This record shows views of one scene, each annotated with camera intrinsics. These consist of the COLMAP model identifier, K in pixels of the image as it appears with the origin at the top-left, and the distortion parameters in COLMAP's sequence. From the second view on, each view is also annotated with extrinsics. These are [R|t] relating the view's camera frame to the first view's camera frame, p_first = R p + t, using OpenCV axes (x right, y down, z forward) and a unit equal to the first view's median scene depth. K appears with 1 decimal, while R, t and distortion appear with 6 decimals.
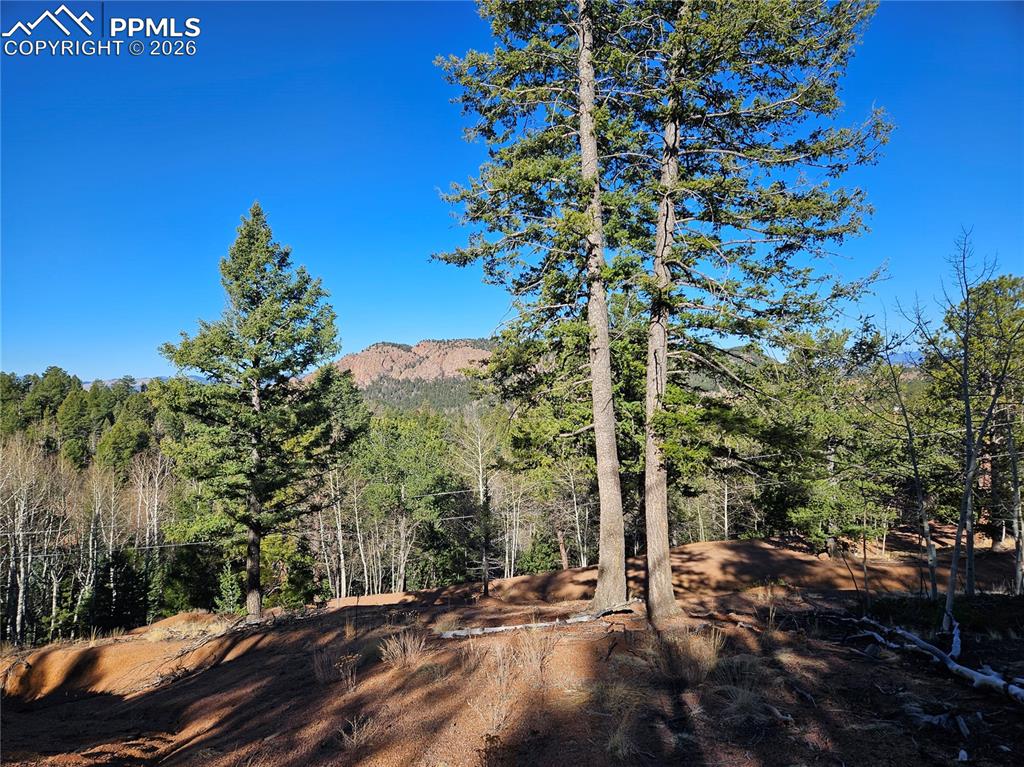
lens RADIAL K [[691.1, 0, 511.3], [0, 691.1, 390.9], [0, 0, 1]] dist [0.096216, -0.077001]
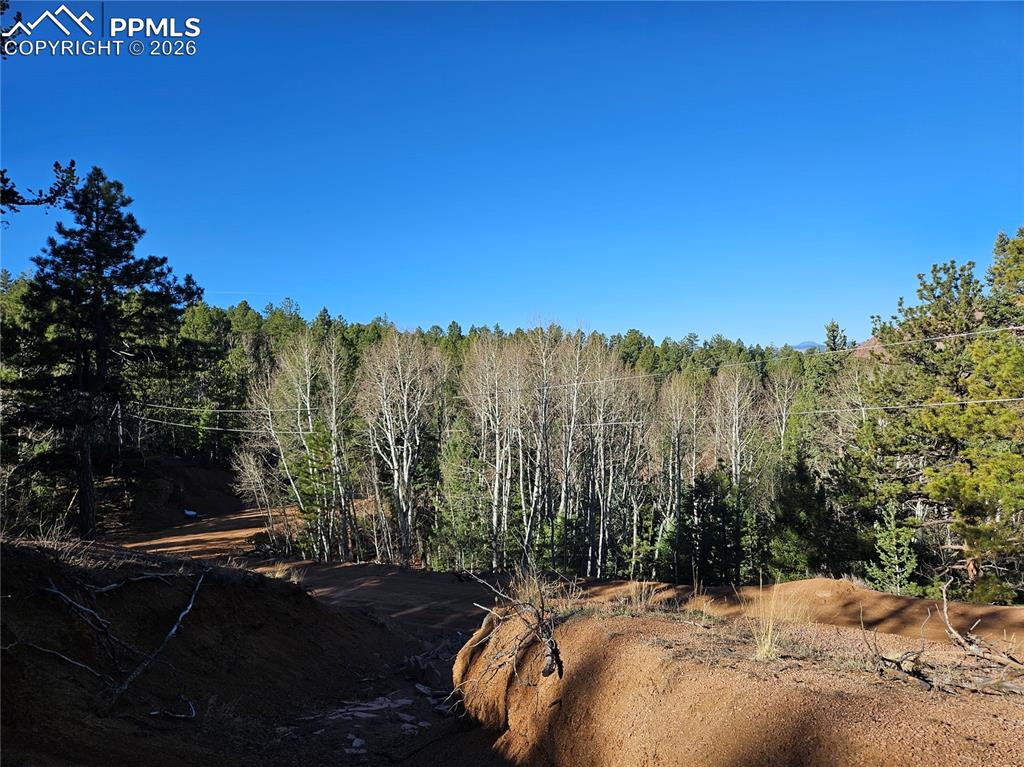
lens RADIAL K [[688.4, 0, 514.8], [0, 688.4, 386.5], [0, 0, 1]] dist [0.089526, -0.073810]
pose [[0.736623, 0.008829, -0.676246, -0.682865], [0.013952, 0.999504, 0.028246, 0.356296], [0.676160, -0.030241, 0.736134, 1.072879]]
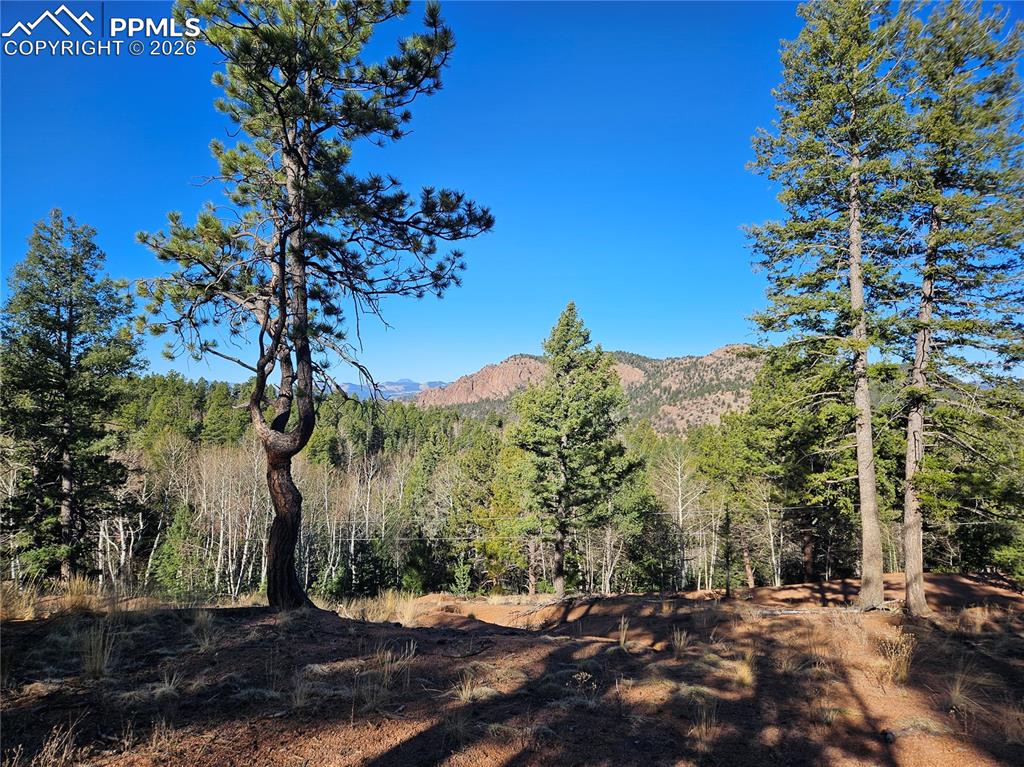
lens RADIAL K [[694.2, 0, 500.1], [0, 694.2, 382.9], [0, 0, 1]] dist [0.091256, -0.080237]
pose [[0.977791, 0.019407, -0.208682, -0.254001], [-0.025353, 0.999344, -0.025852, -0.073902], [0.208044, 0.030568, 0.977642, -0.491853]]
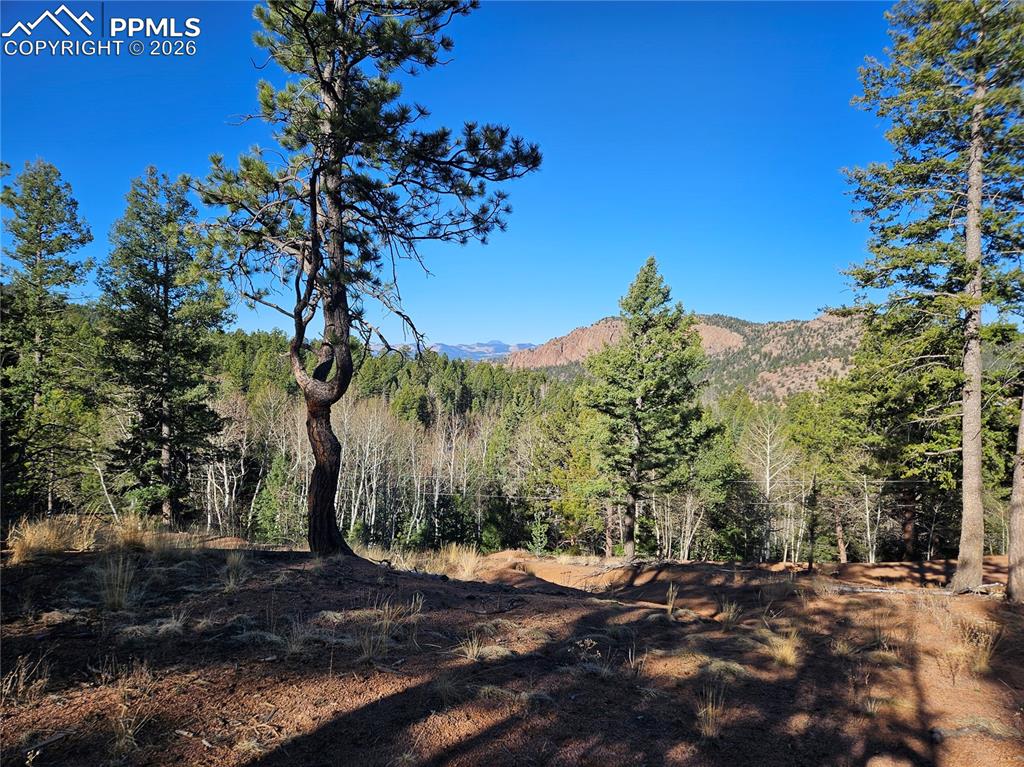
lens RADIAL K [[694.4, 0, 499.9], [0, 694.4, 392.2], [0, 0, 1]] dist [0.091185, -0.080920]
pose [[0.942334, 0.058420, -0.329535, -0.220543], [-0.045713, 0.997886, 0.046186, -0.066513], [0.331537, -0.028459, 0.943013, -0.449544]]
